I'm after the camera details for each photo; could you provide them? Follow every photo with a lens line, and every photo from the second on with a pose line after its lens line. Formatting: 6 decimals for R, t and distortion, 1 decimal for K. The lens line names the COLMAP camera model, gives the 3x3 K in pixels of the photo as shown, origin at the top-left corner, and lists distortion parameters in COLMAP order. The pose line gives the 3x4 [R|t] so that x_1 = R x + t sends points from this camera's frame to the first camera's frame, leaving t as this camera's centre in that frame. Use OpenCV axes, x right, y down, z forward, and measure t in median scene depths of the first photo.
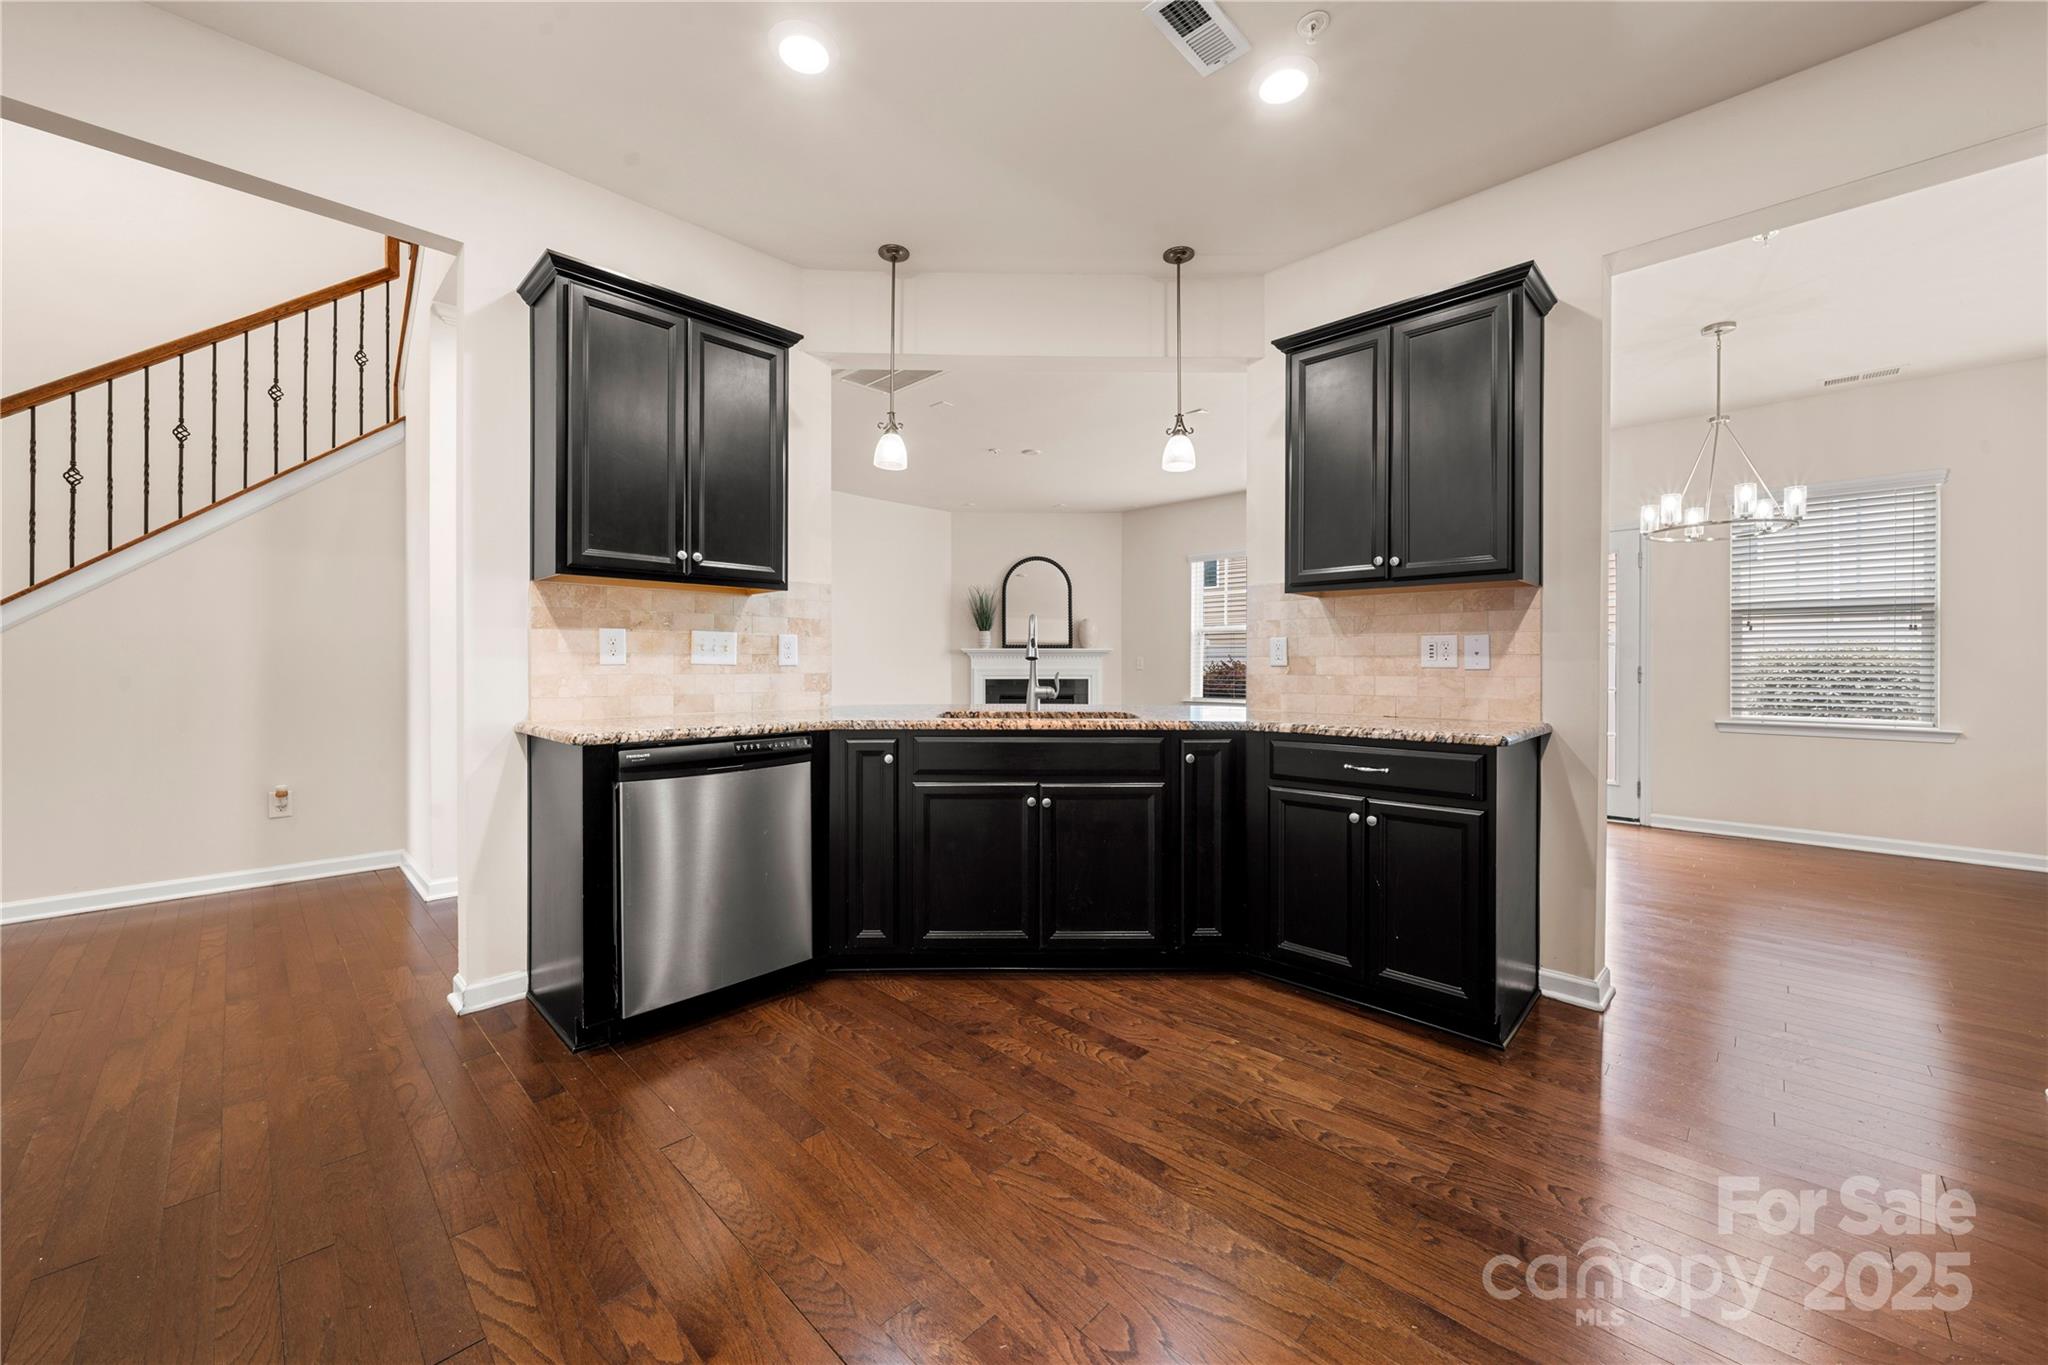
lens RADIAL K [[761.0, 0, 1028.5], [0, 761.0, 666.5], [0, 0, 1]] dist [-0.003788, 0.000280]
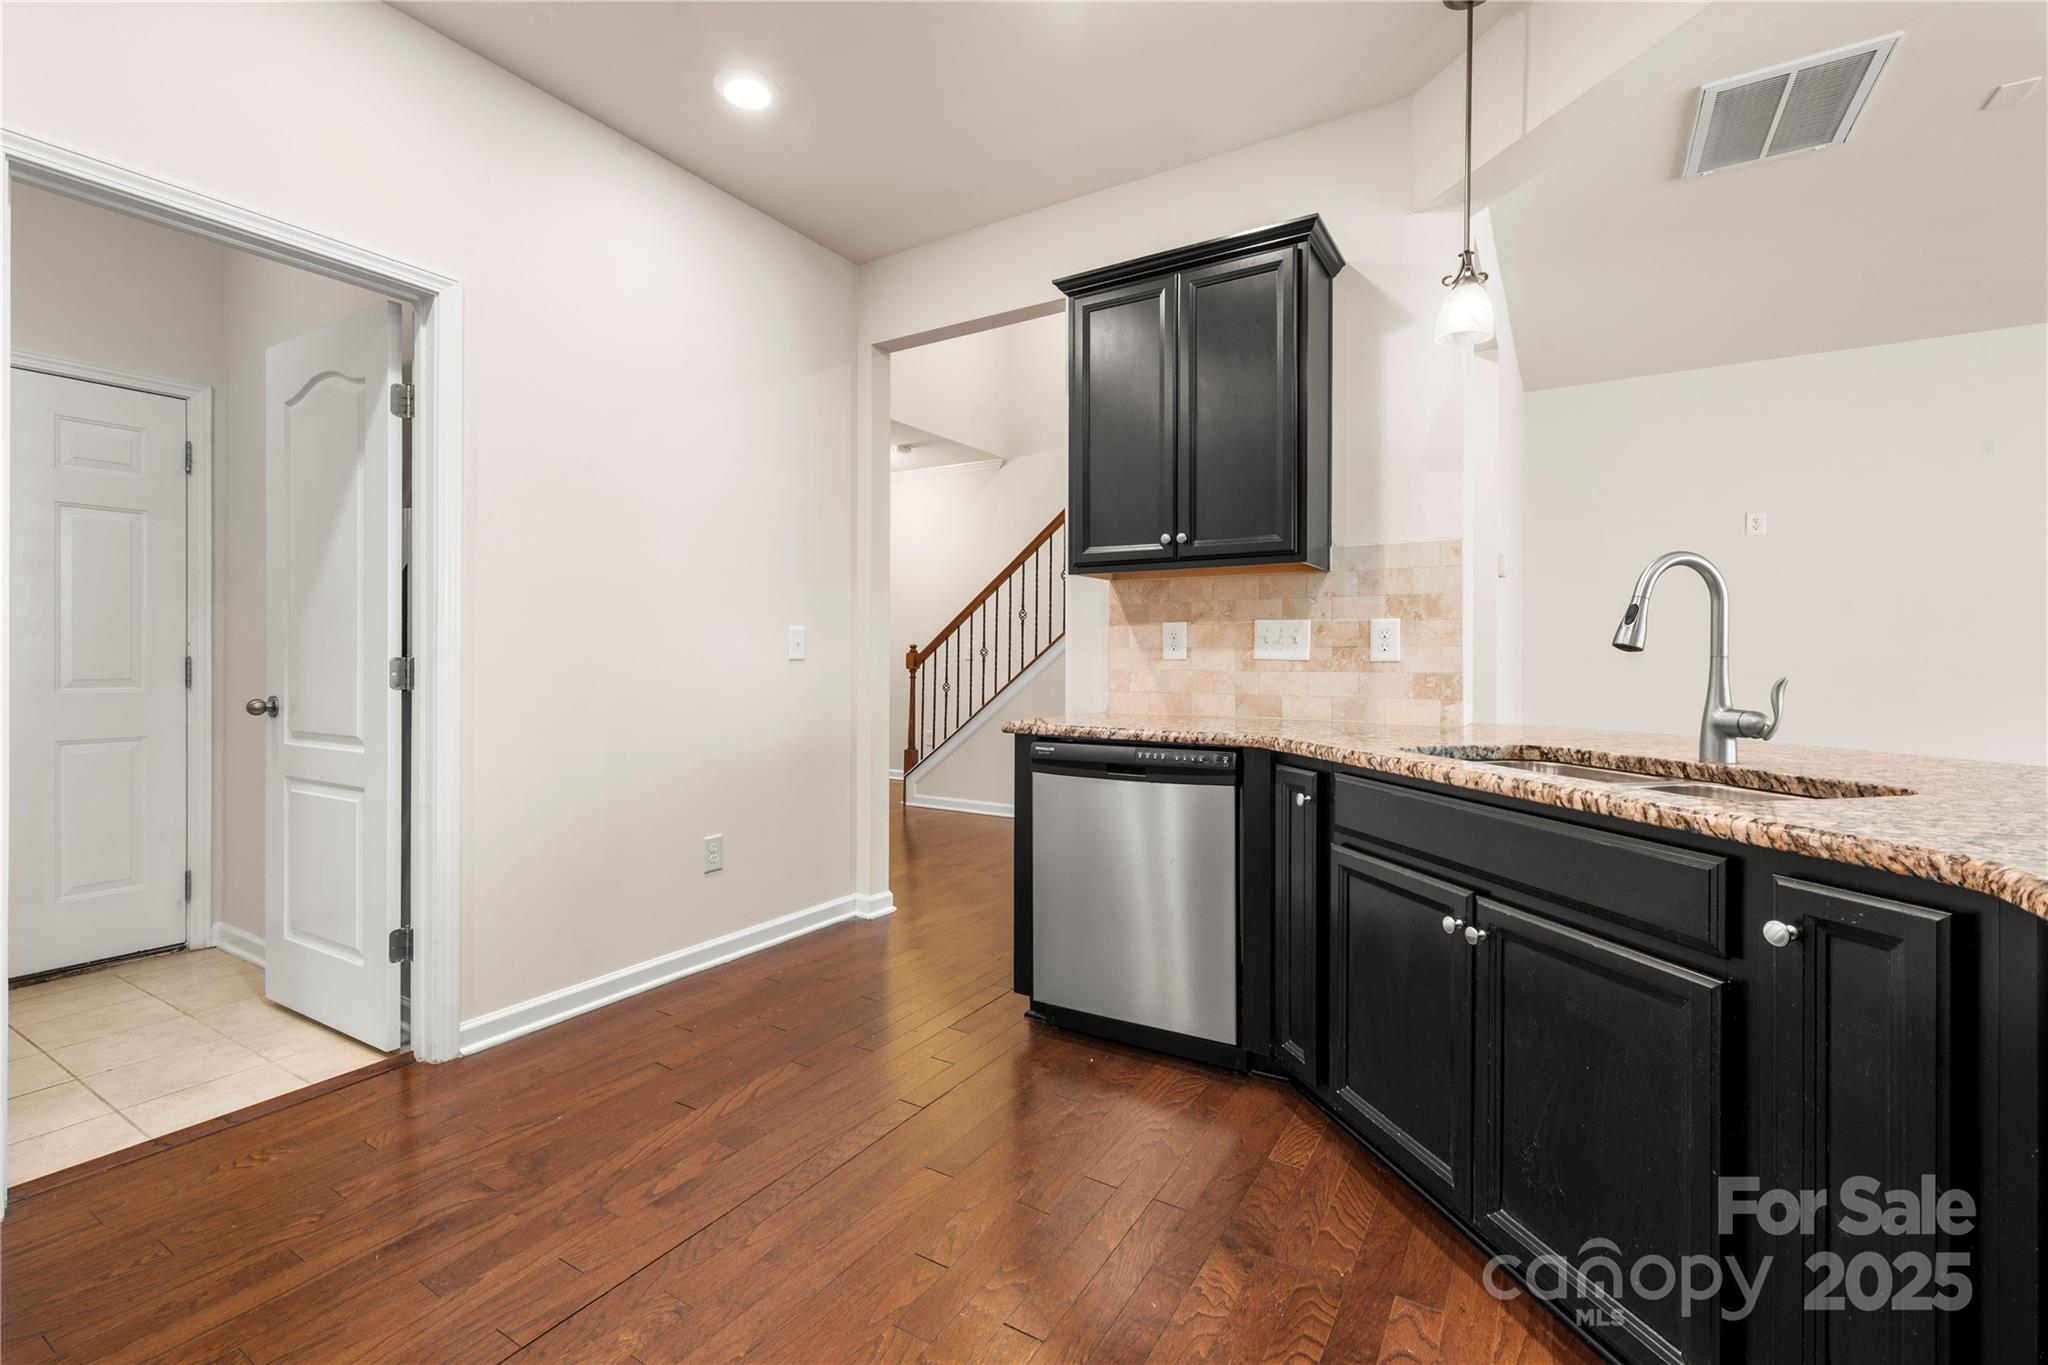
lens RADIAL K [[898.6, 0, 1026.5], [0, 898.6, 665.2], [0, 0, 1]] dist [-0.001267, -0.000244]
pose [[0.214565, 0.005109, -0.976696, 0.530340], [-0.006519, 0.999972, 0.003799, 0.001264], [0.976688, 0.005552, 0.214592, 0.581409]]
